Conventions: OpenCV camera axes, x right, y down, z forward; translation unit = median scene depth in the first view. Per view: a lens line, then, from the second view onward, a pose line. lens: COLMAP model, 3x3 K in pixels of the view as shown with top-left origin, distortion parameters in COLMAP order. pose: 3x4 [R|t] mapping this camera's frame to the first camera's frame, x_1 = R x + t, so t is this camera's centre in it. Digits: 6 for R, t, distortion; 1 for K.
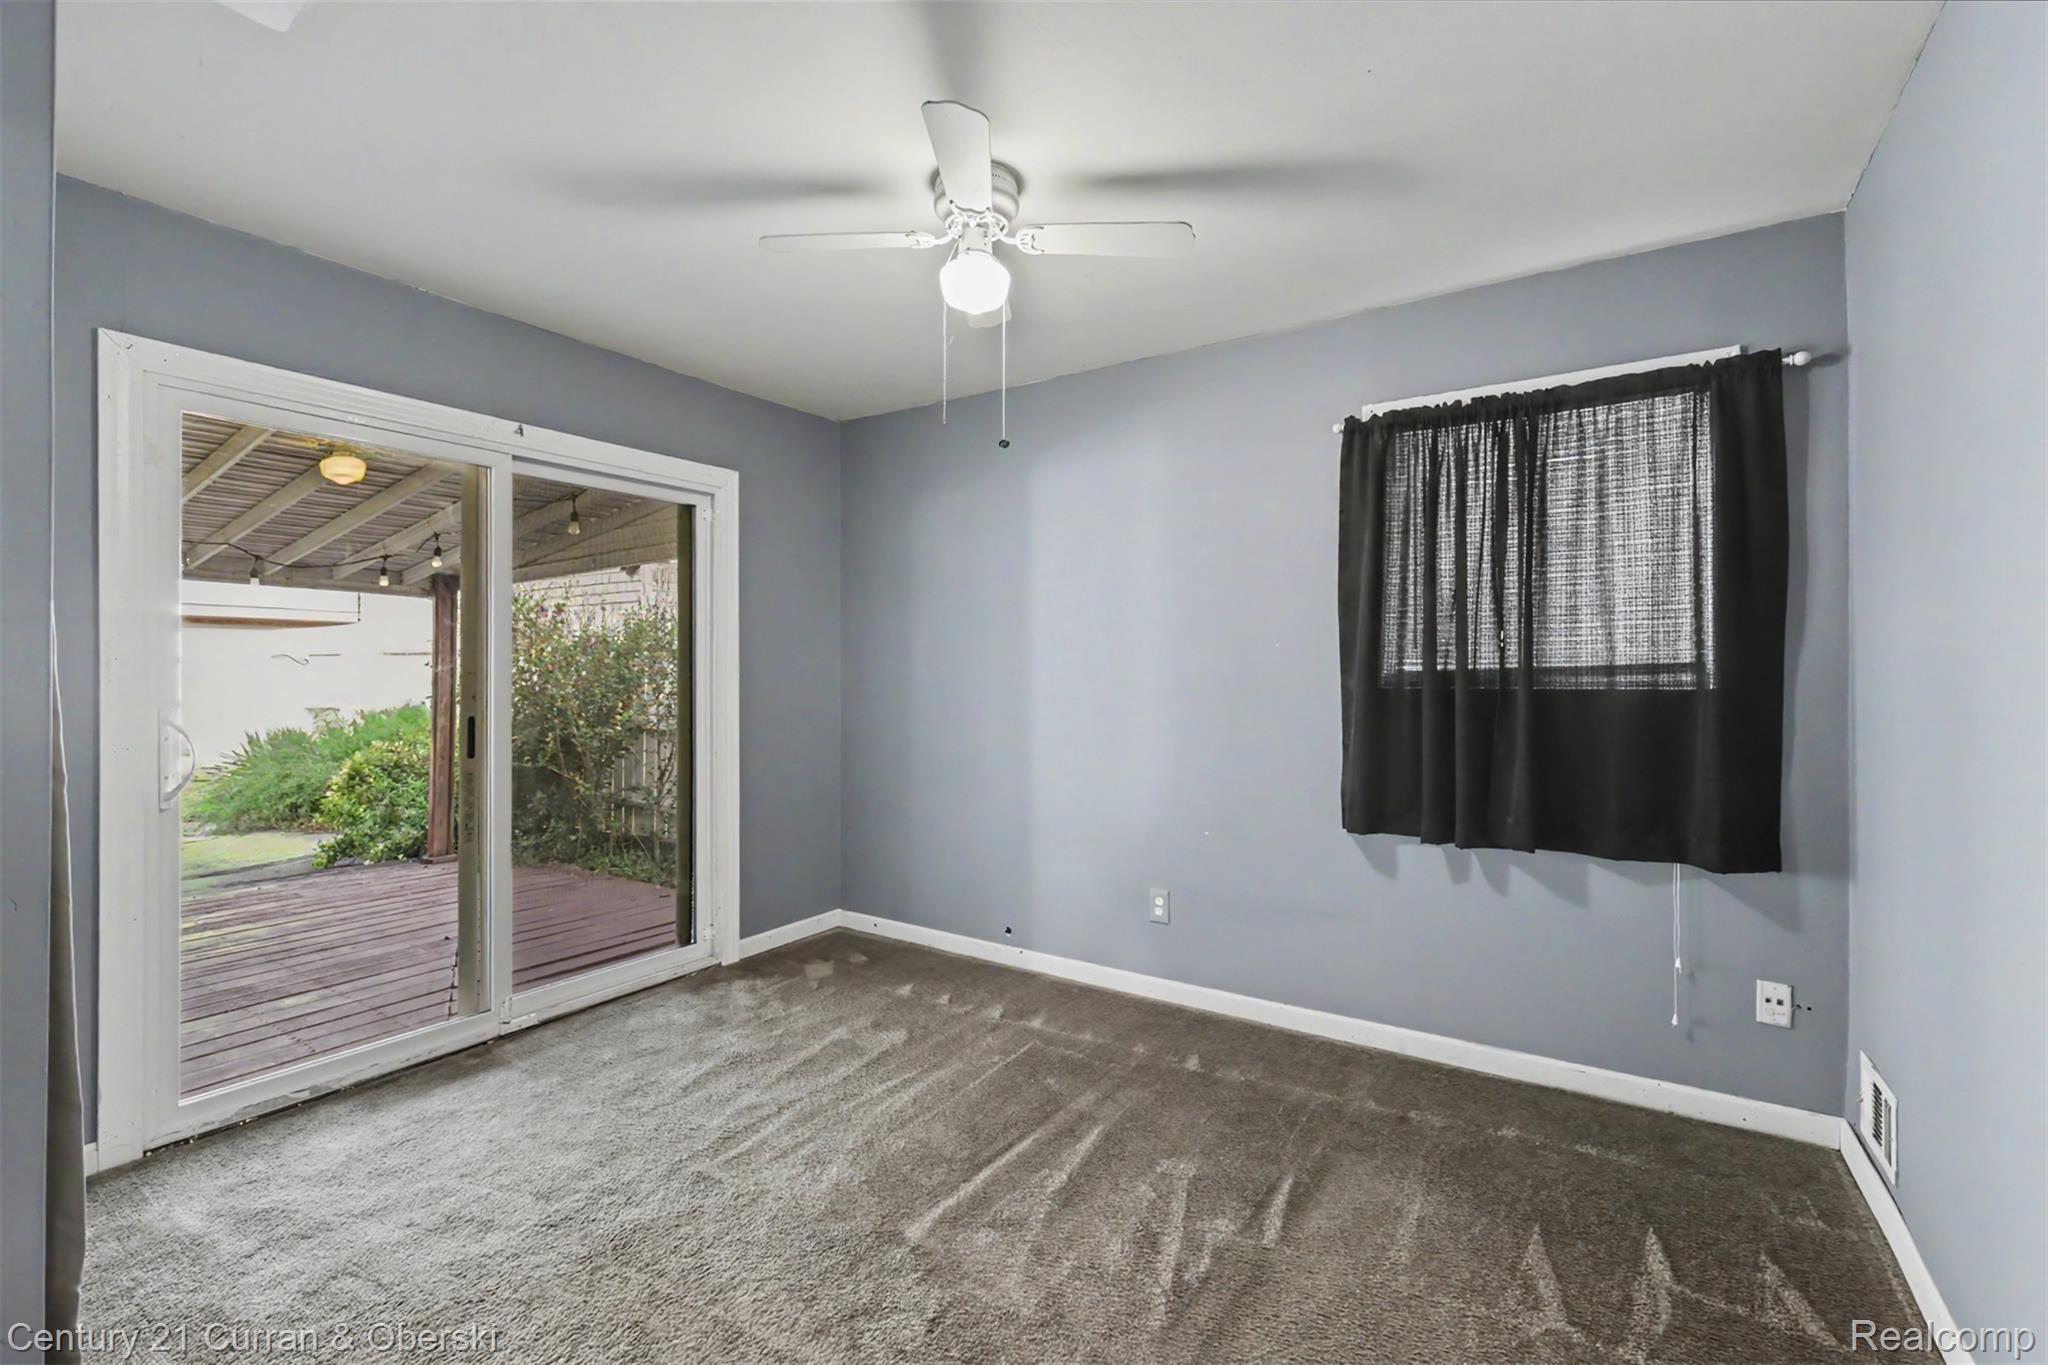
lens RADIAL K [[882.2, 0, 1020.9], [0, 882.2, 631.5], [0, 0, 1]] dist [0.000203, 0.000159]
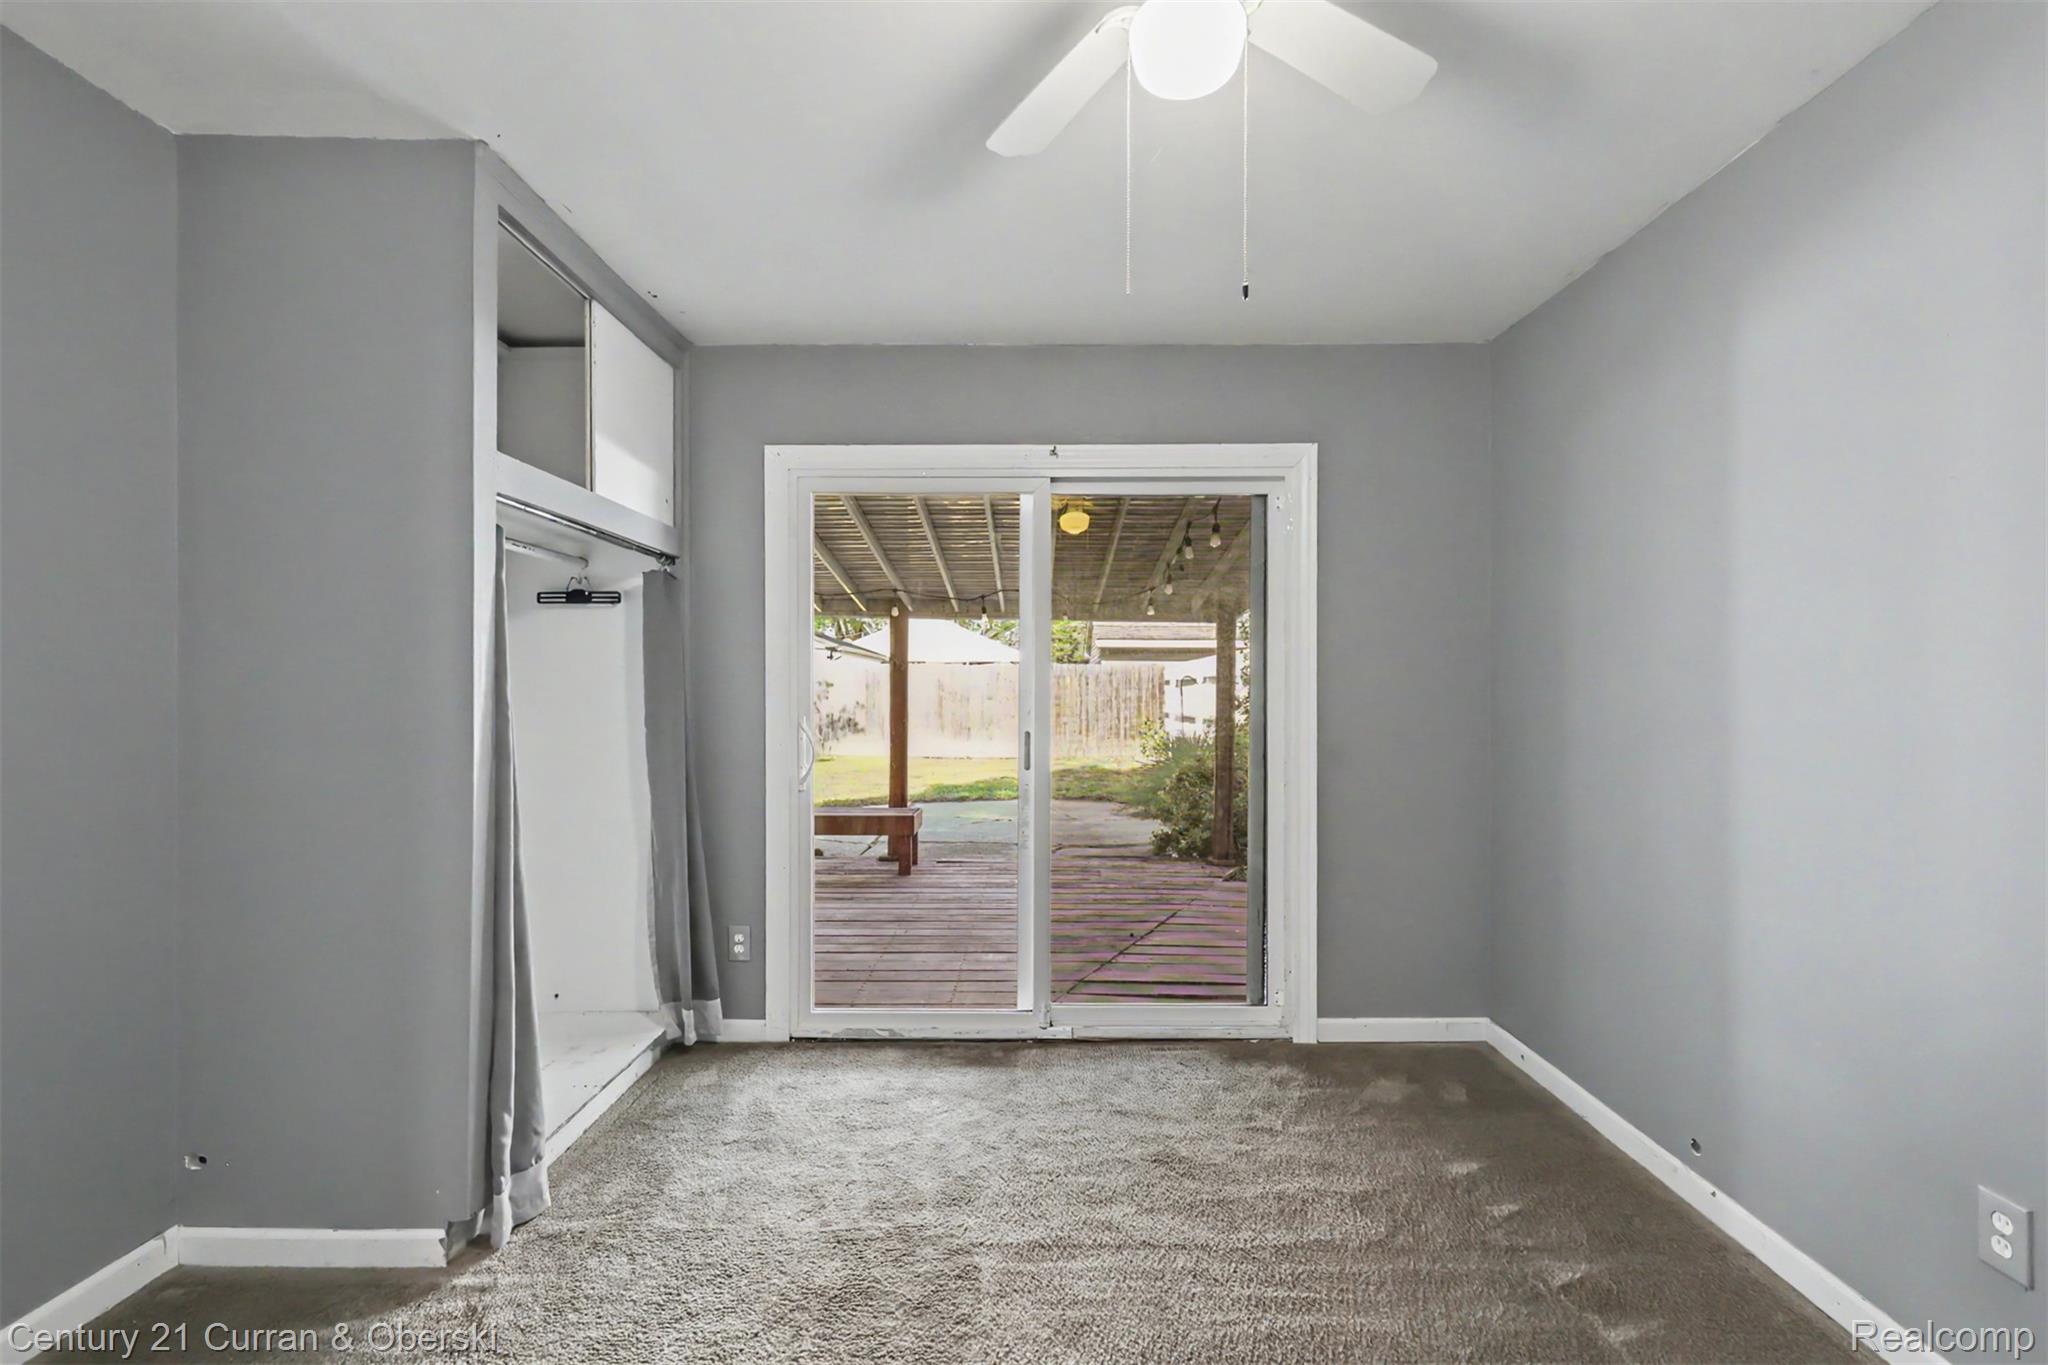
lens RADIAL K [[900.6, 0, 1035.1], [0, 900.6, 674.4], [0, 0, 1]] dist [0.001534, 0.000699]
pose [[0.552402, -0.015254, -0.833438, 0.272800], [0.037918, 0.999257, 0.006844, 0.019737], [0.832715, -0.035383, 0.552570, 0.386926]]
